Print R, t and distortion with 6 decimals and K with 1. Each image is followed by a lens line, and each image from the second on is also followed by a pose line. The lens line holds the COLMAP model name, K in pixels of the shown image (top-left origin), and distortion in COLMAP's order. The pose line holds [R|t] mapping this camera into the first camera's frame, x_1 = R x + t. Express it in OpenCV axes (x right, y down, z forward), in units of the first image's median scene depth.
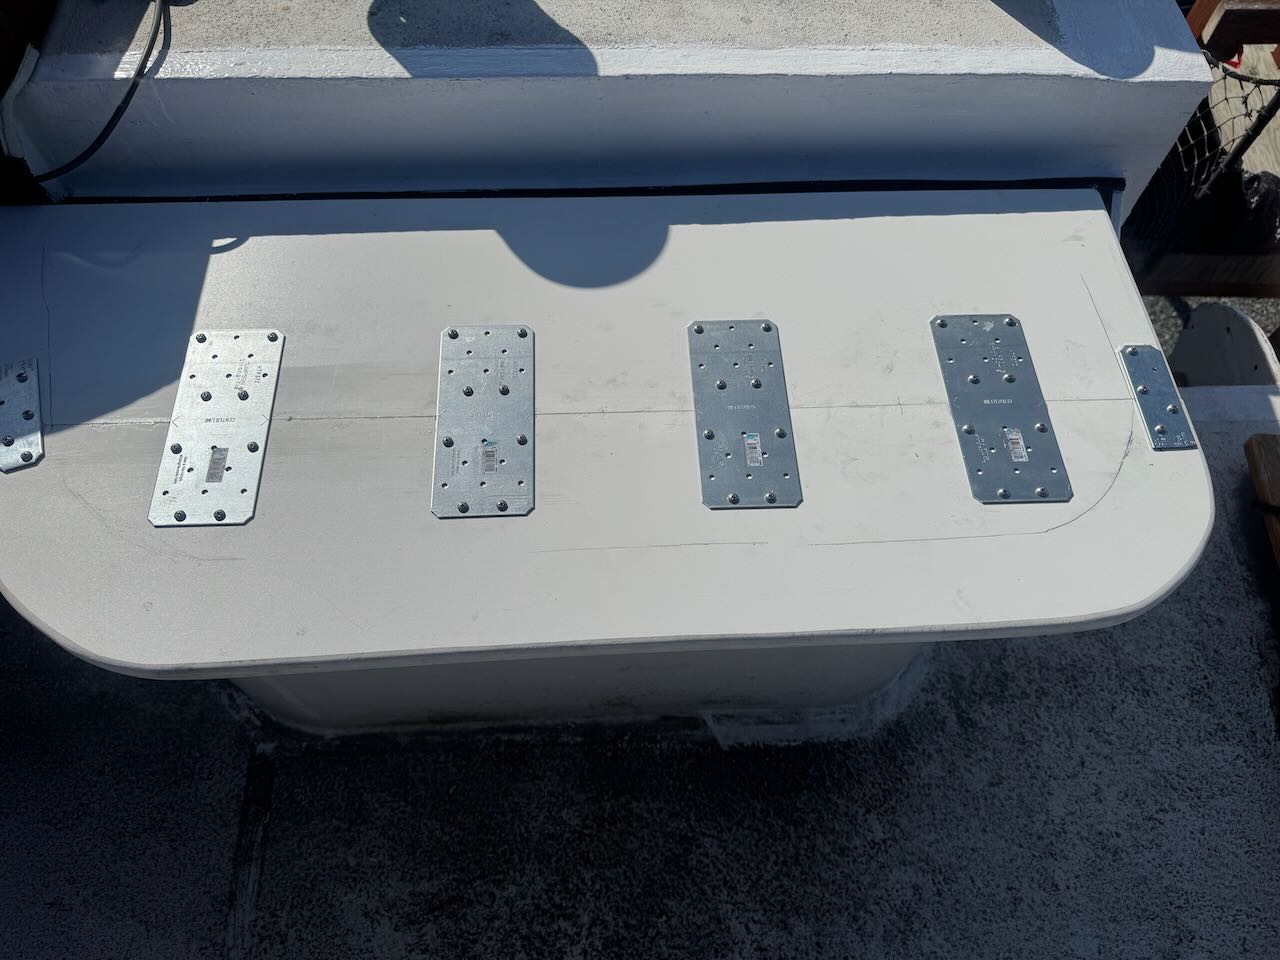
lens RADIAL K [[910.9, 0, 641.9], [0, 910.9, 479.0], [0, 0, 1]] dist [0.009216, -0.030902]
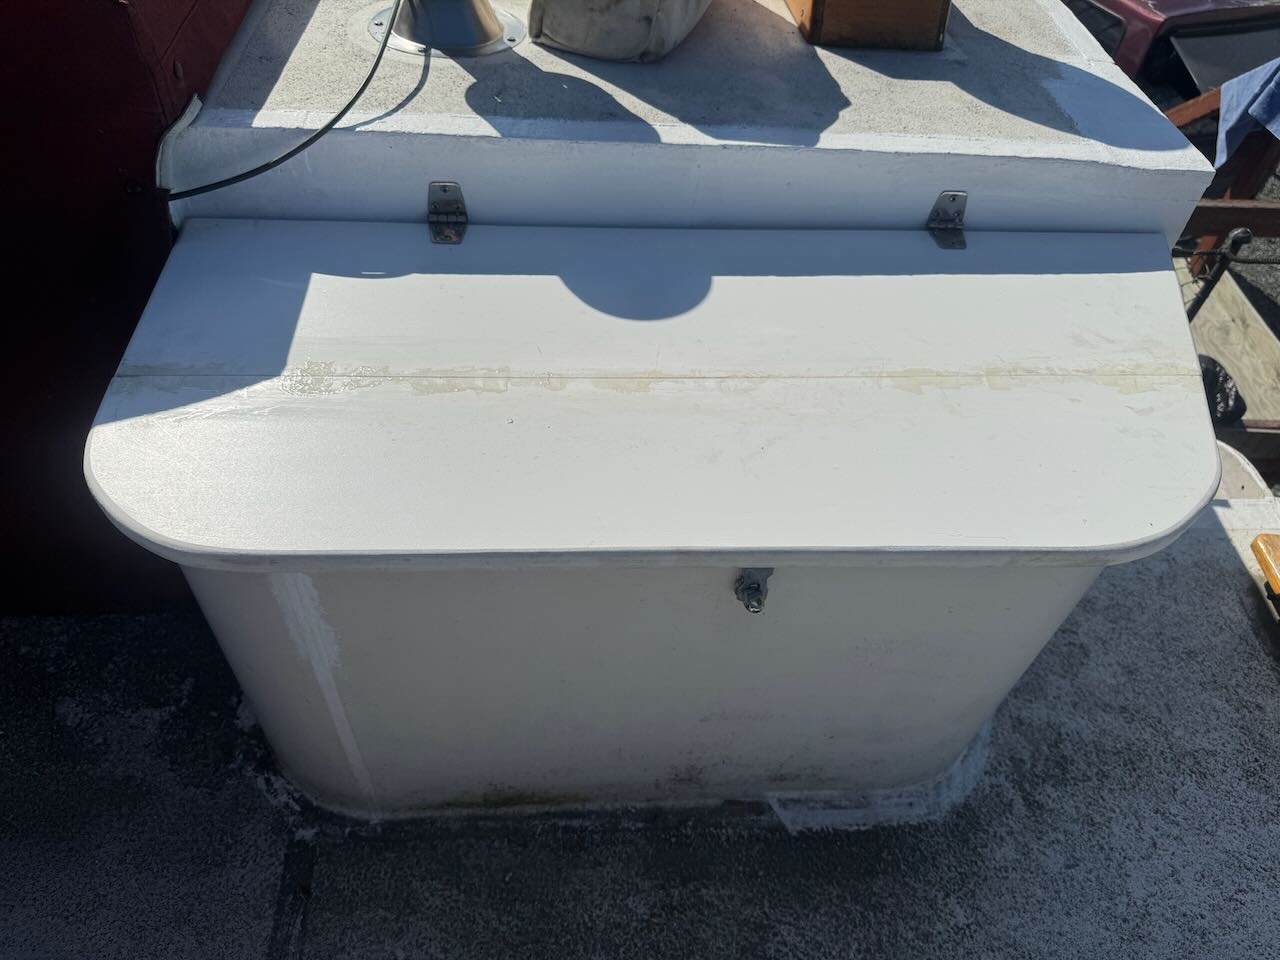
lens RADIAL K [[910.9, 0, 648.2], [0, 910.9, 477.0], [0, 0, 1]] dist [0.009216, -0.030902]
pose [[0.998231, 0.011640, 0.058307, -0.123321], [0.002020, 0.973442, -0.228923, 0.155062], [-0.059423, 0.228636, 0.971697, -0.005129]]
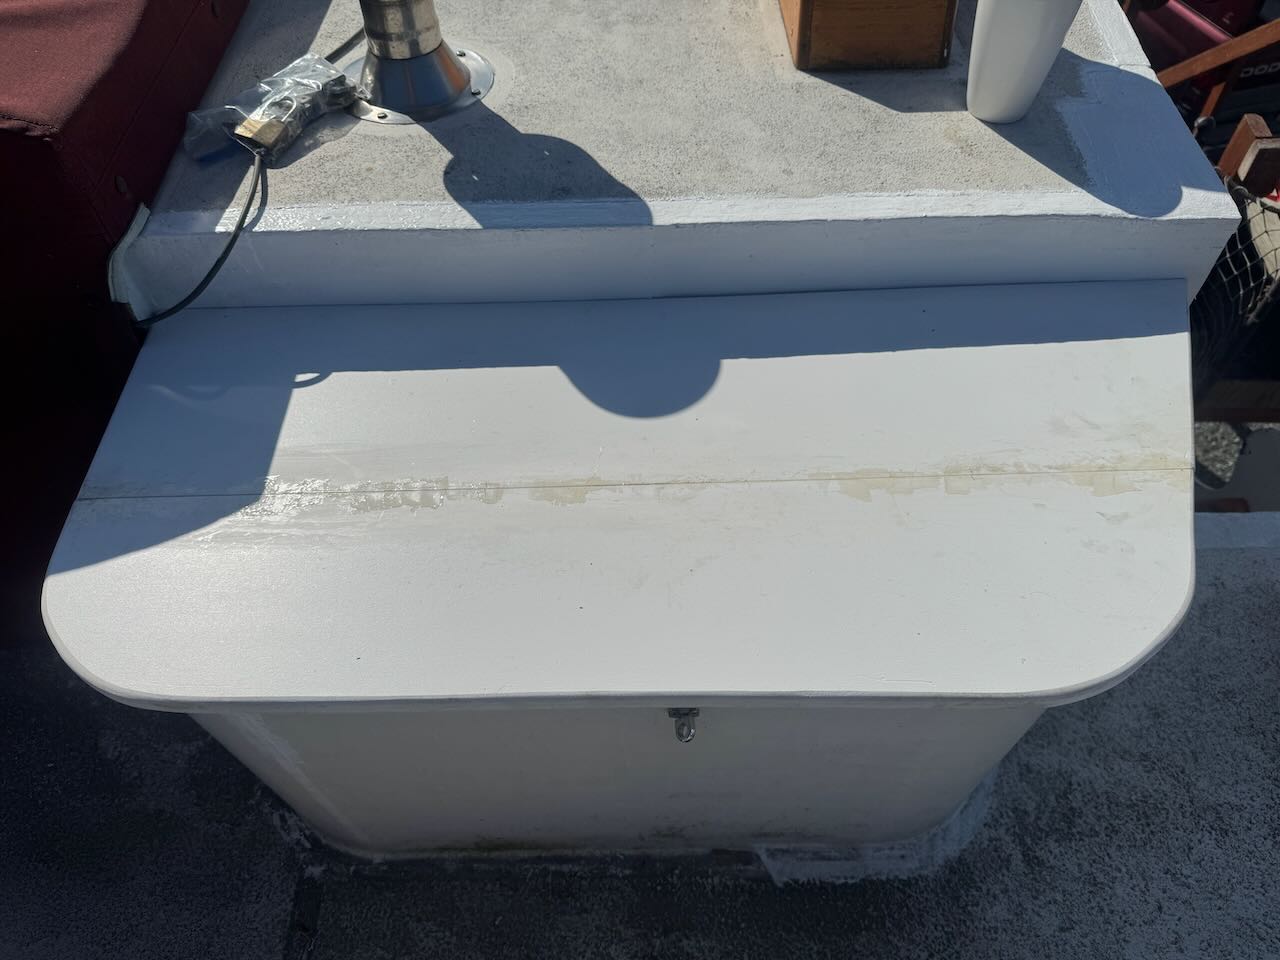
lens RADIAL K [[910.9, 0, 642.6], [0, 910.9, 481.0], [0, 0, 1]] dist [0.009216, -0.030902]
pose [[0.998344, -0.000701, -0.057518, 0.003186], [-0.007146, 0.990668, -0.136113, 0.005455], [0.057076, 0.136298, 0.989022, -0.021539]]
